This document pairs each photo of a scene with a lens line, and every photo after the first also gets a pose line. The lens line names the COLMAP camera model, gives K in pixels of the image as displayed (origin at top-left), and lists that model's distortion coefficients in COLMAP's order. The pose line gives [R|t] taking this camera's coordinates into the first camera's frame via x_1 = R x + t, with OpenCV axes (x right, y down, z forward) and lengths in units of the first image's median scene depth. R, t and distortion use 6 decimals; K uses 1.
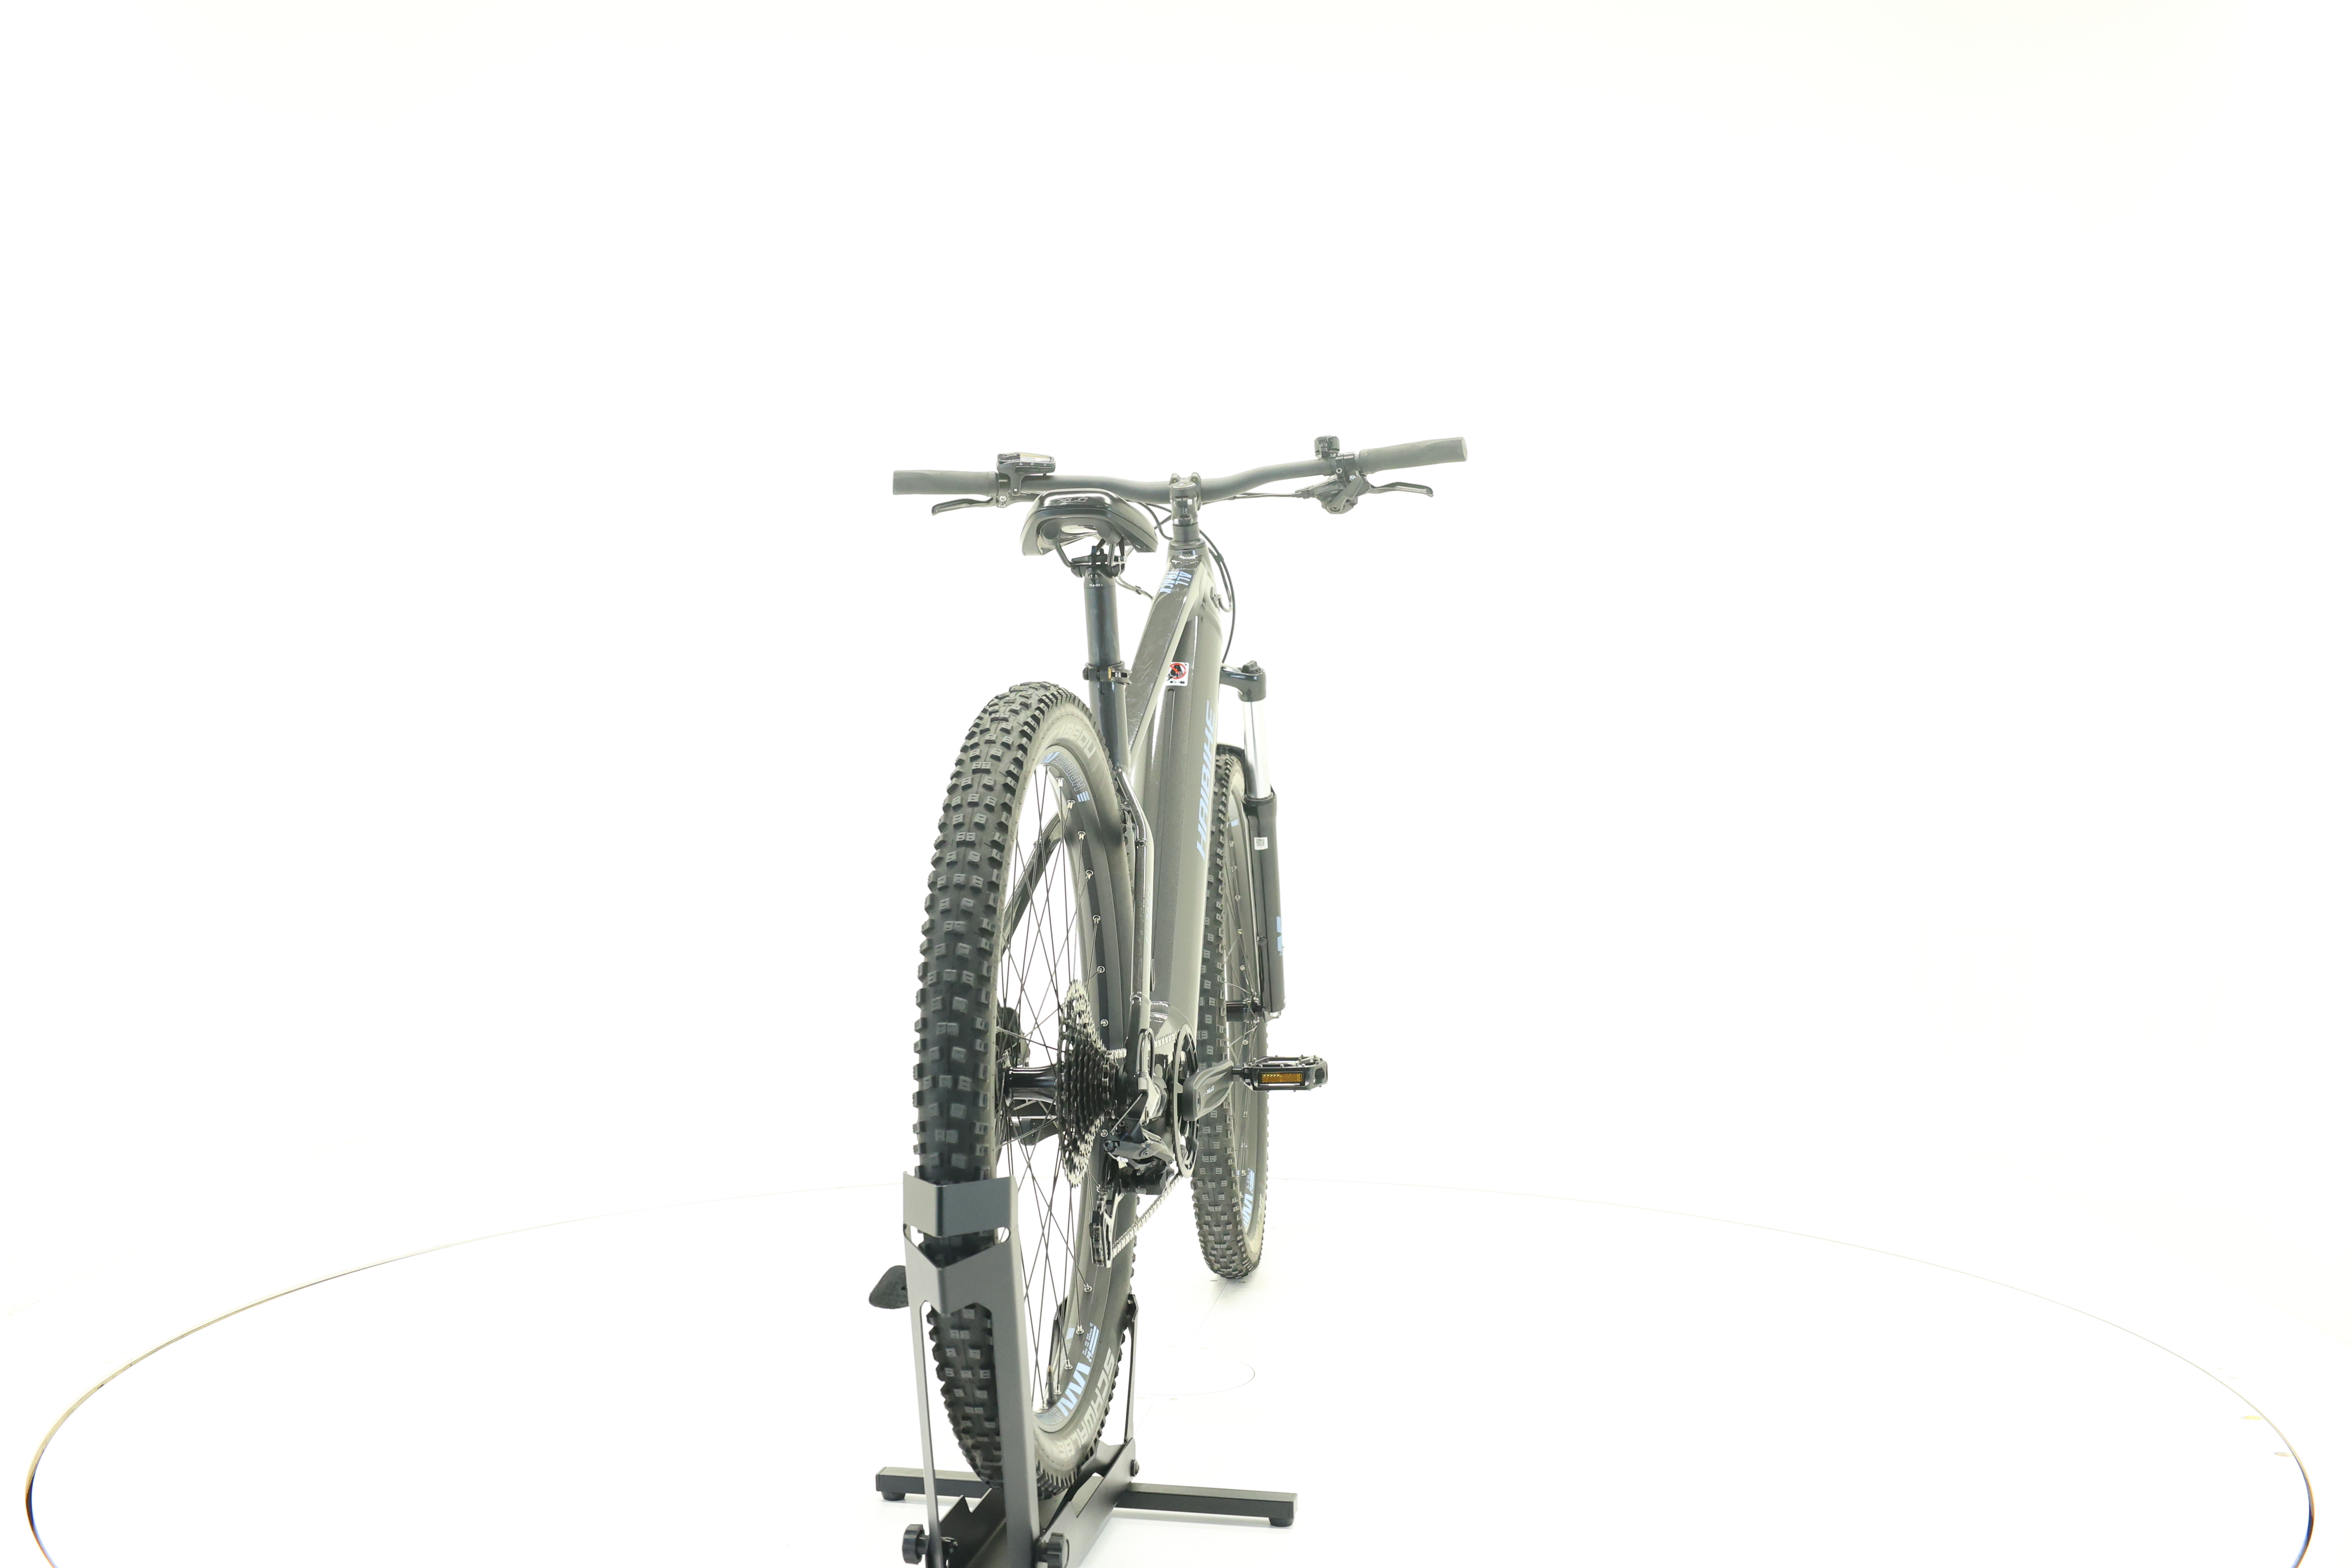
lens RADIAL K [[2461.4, 0, 1166.3], [0, 2461.4, 791.8], [0, 0, 1]] dist [-0.005277, 0.000000]
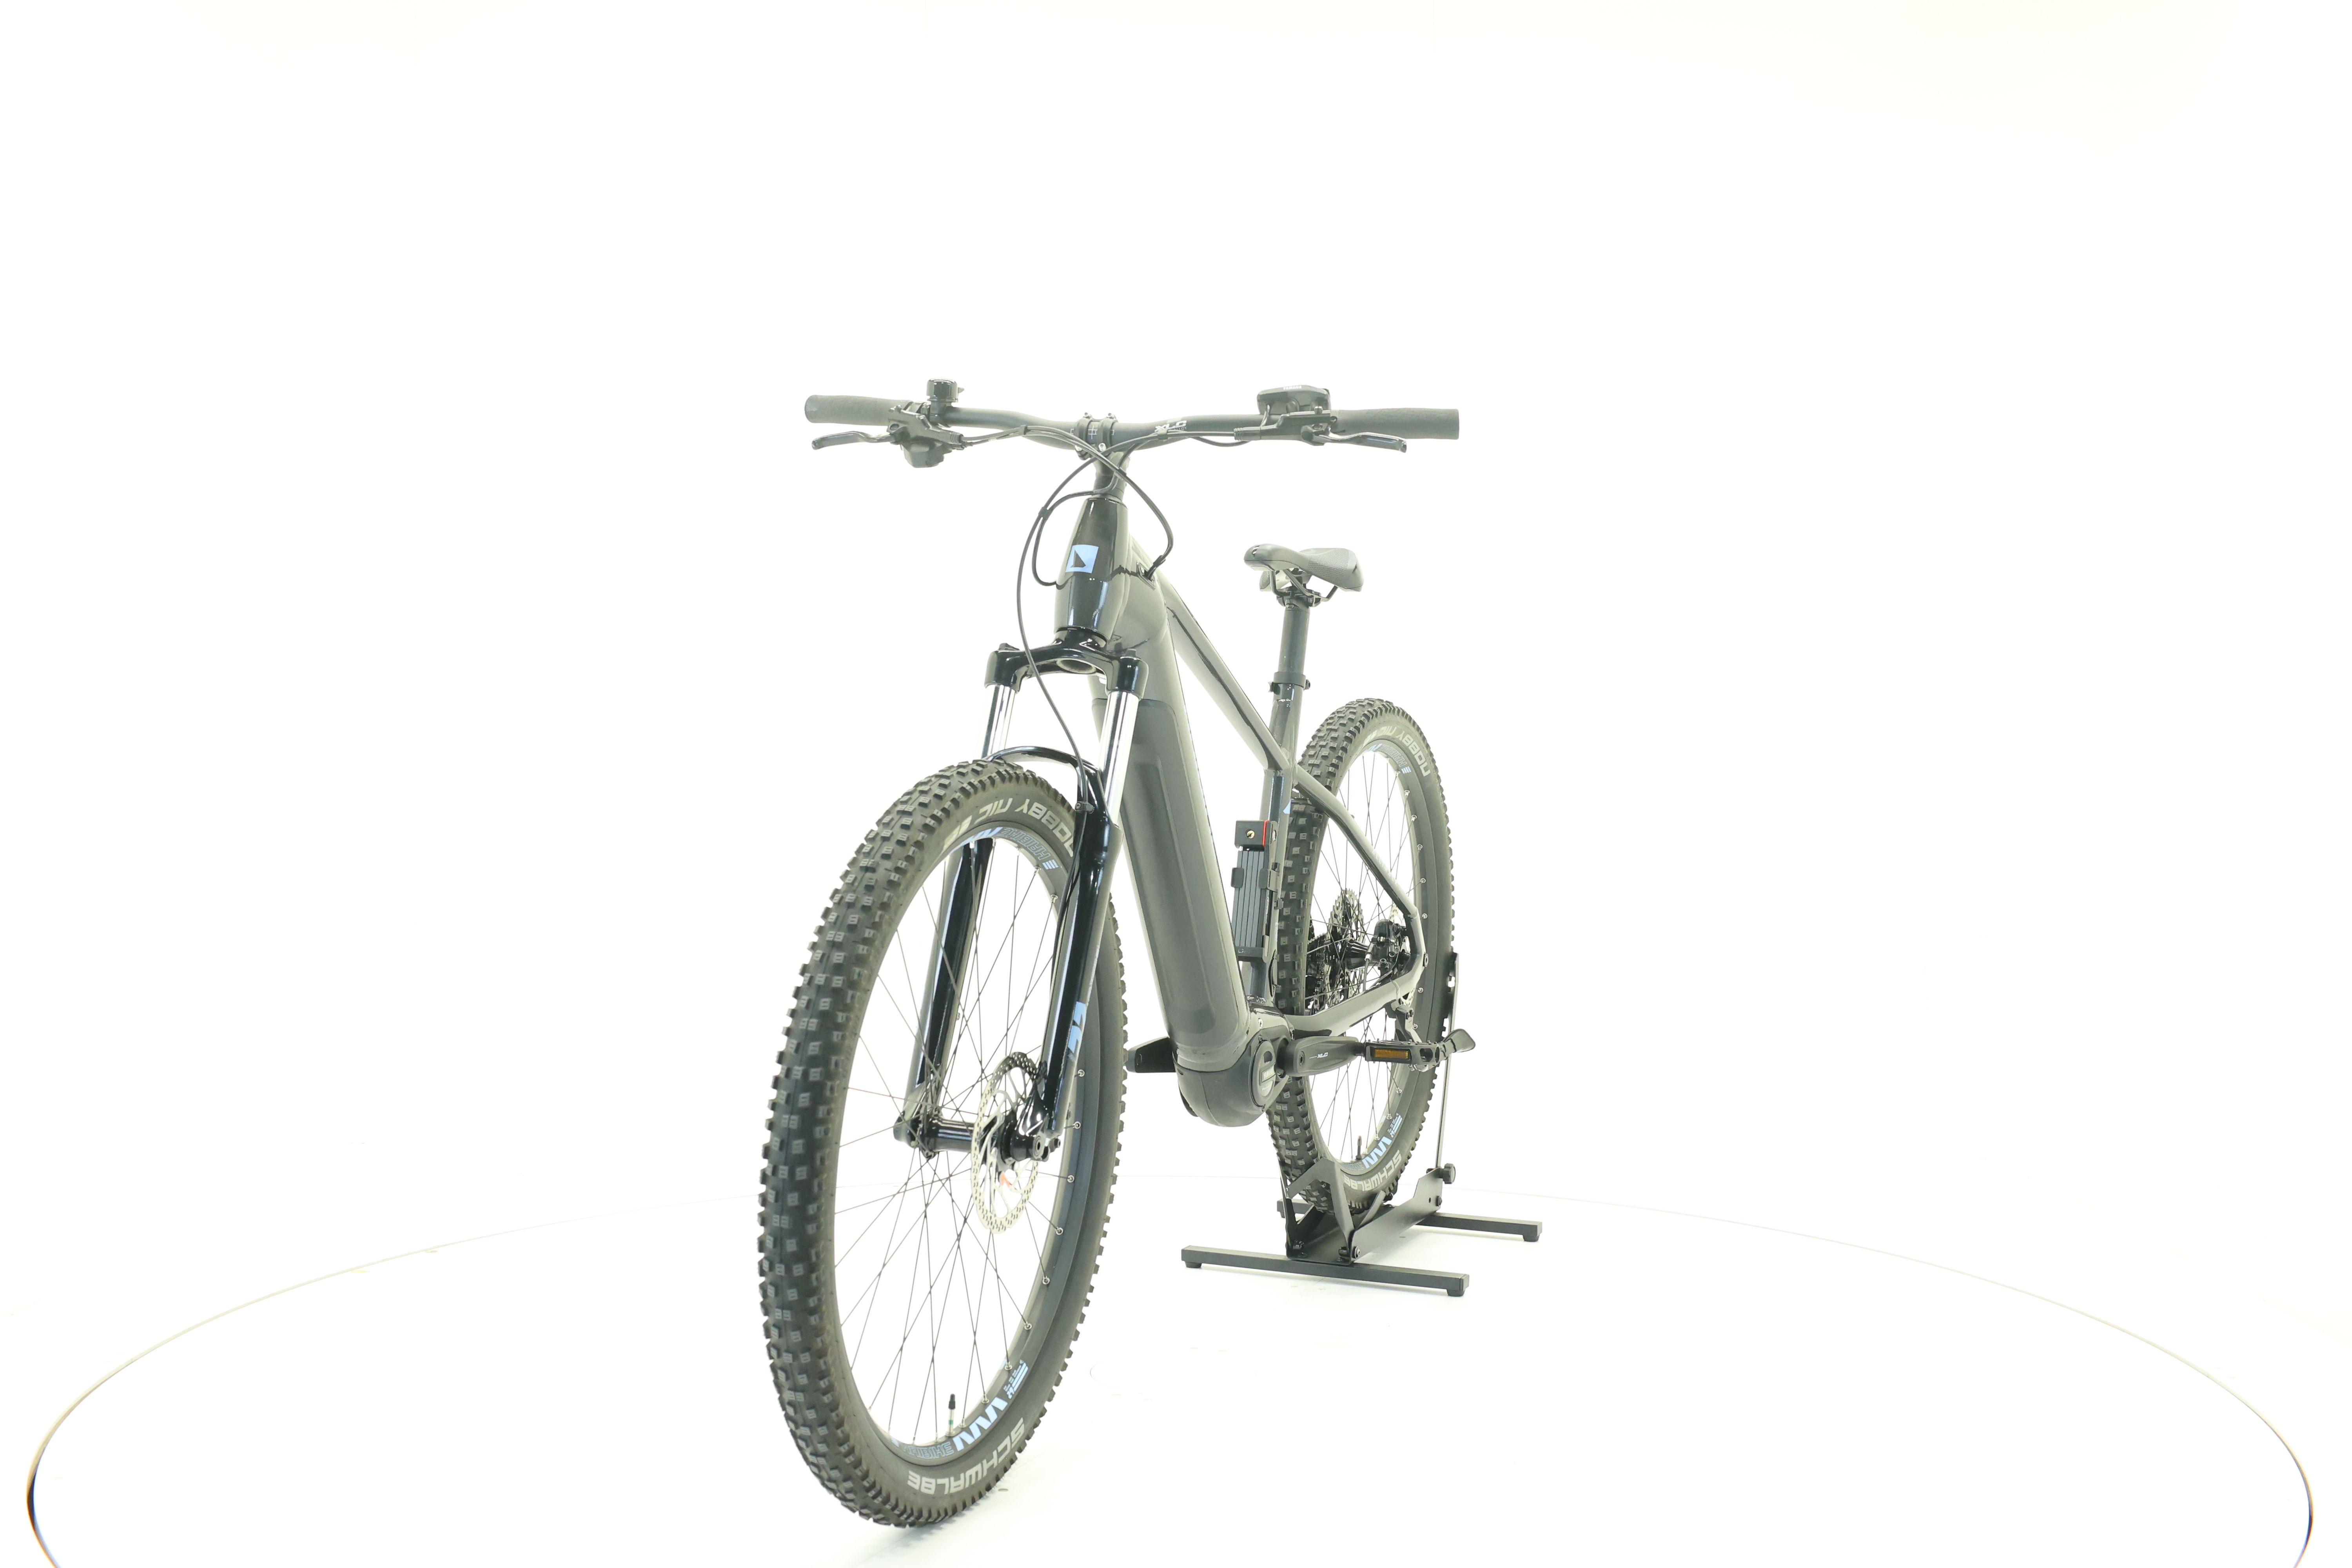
lens RADIAL K [[2461.4, 0, 1181.7], [0, 2461.4, 789.4], [0, 0, 1]] dist [-0.005277, 0.000000]
pose [[-0.972447, -0.016332, 0.232550, -0.211158], [-0.003811, 0.998523, 0.054190, -0.050343], [-0.233092, 0.051811, -0.971074, 1.801279]]
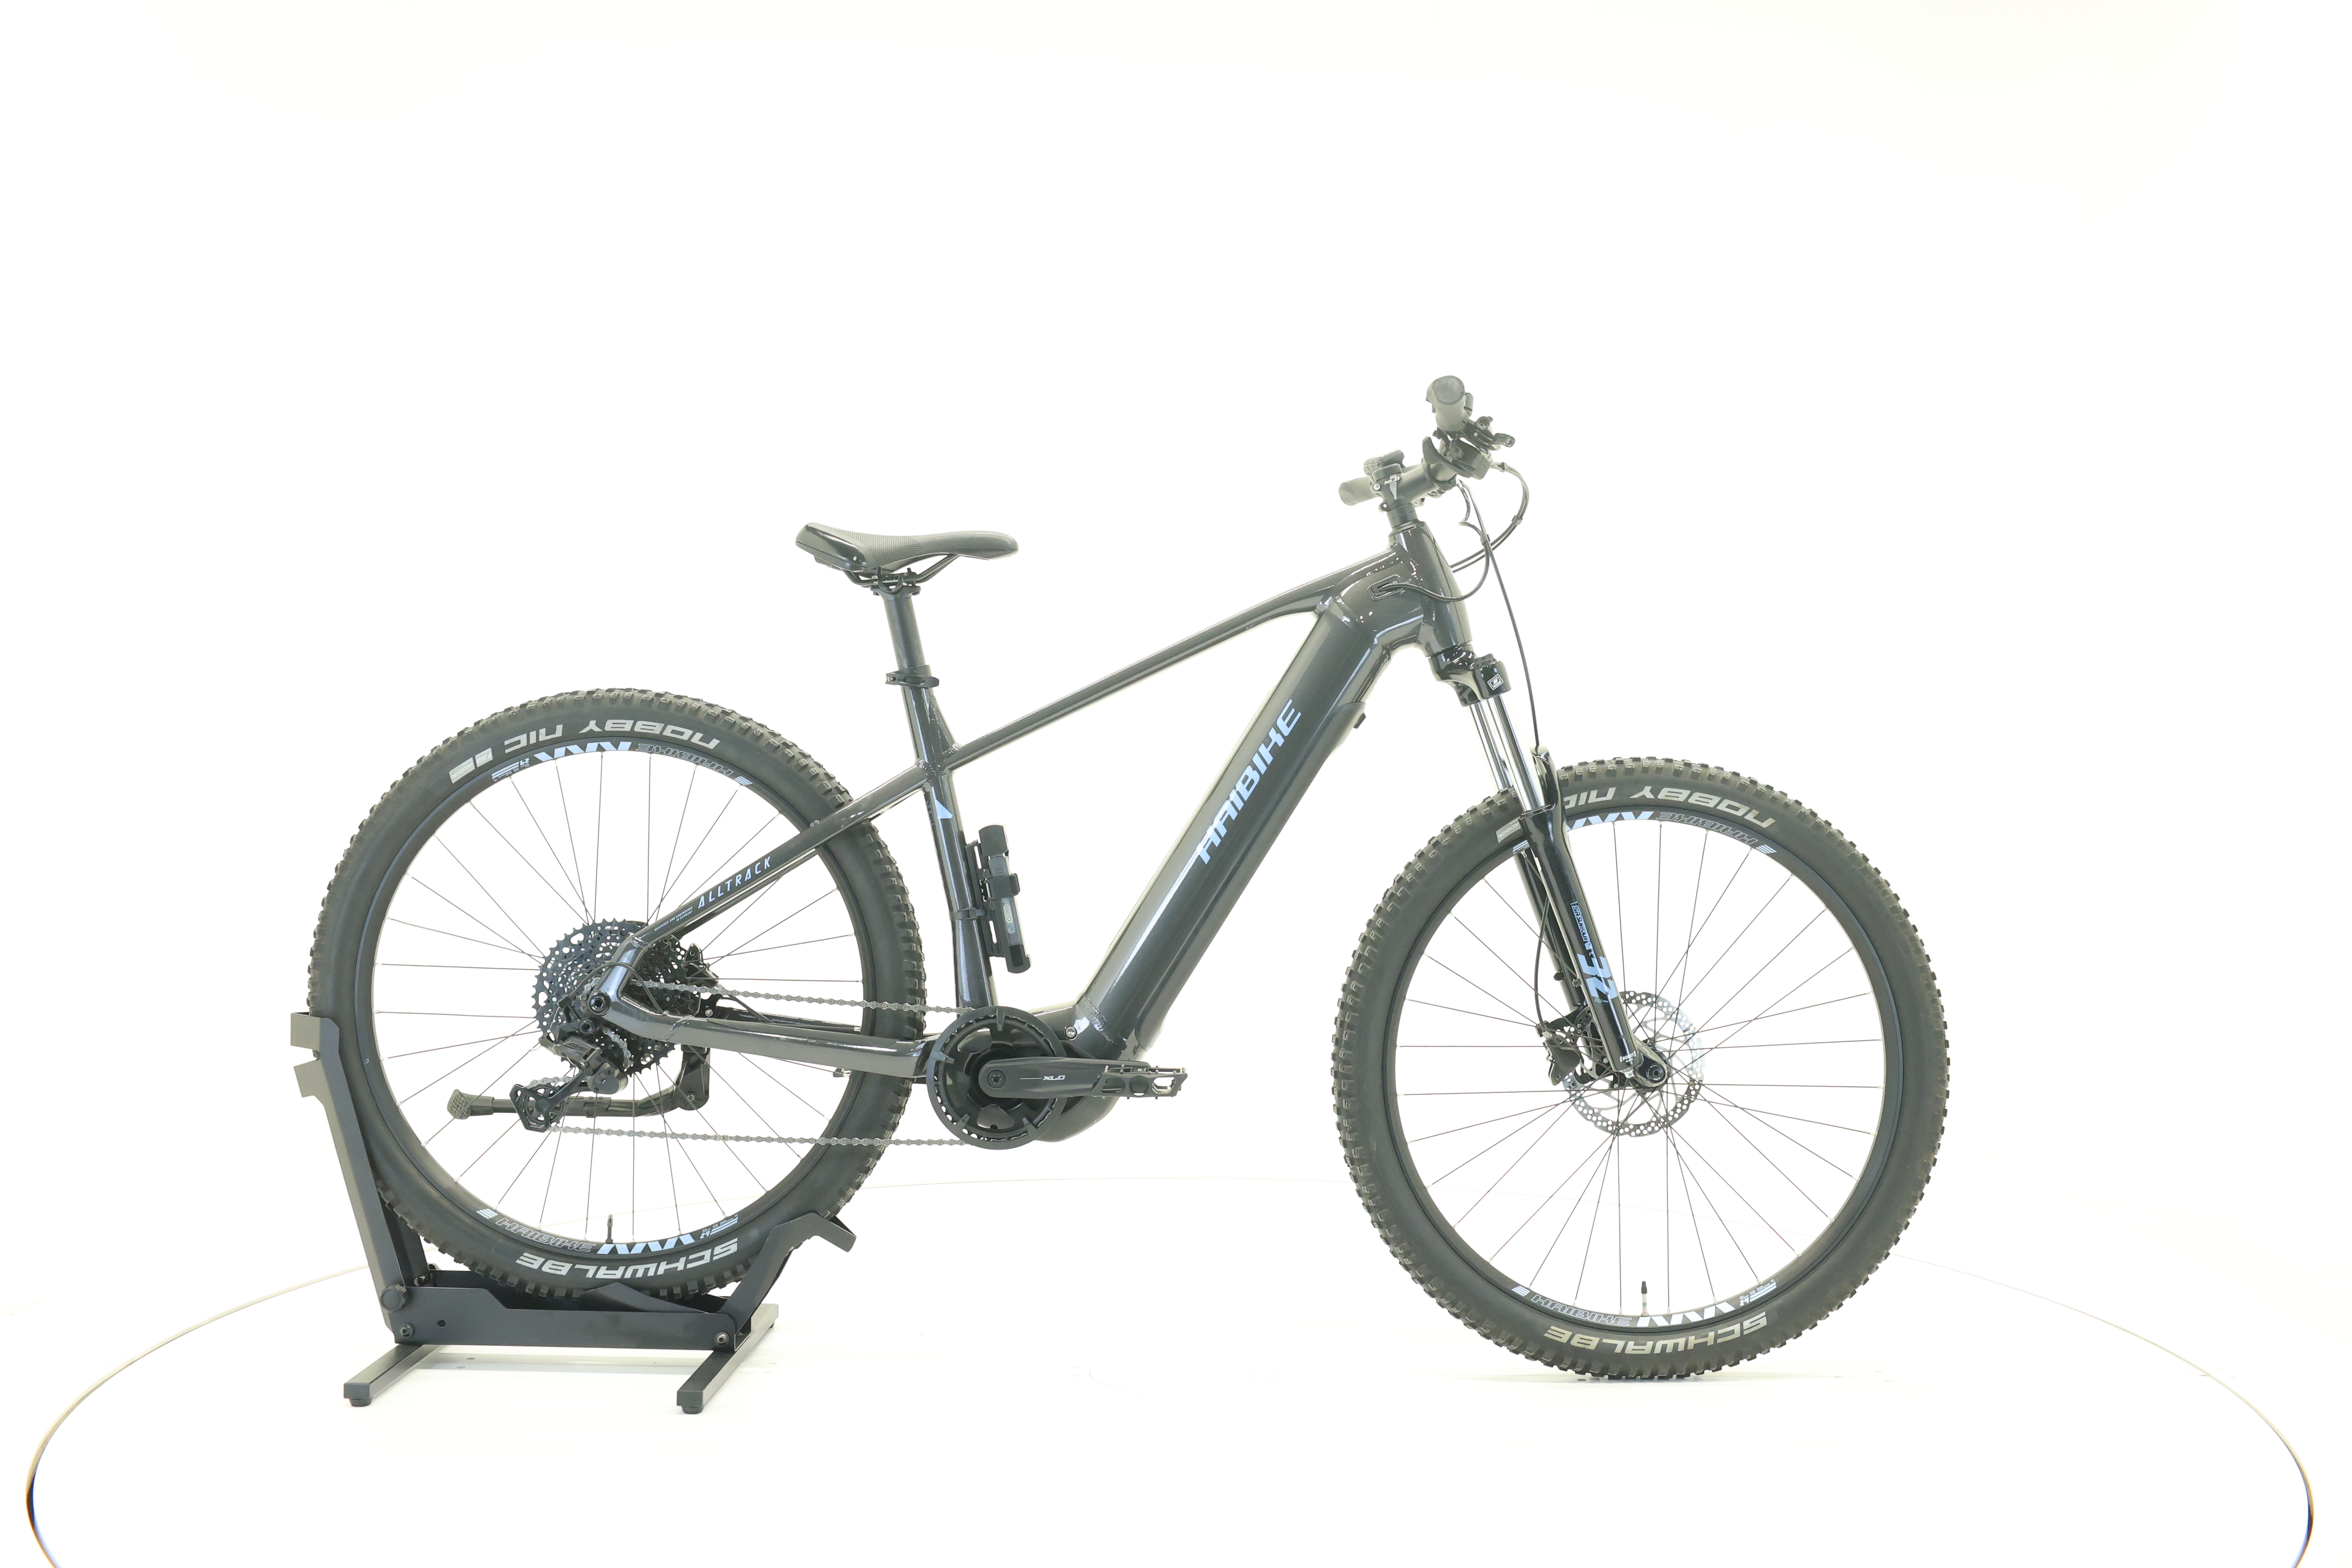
lens RADIAL K [[2461.4, 0, 1175.0], [0, 2461.4, 788.0], [0, 0, 1]] dist [-0.005277, 0.000000]
pose [[0.151209, 0.022378, -0.988248, 0.906715], [-0.032329, 0.999321, 0.017682, -0.017420], [0.987973, 0.029275, 0.151830, 0.774887]]
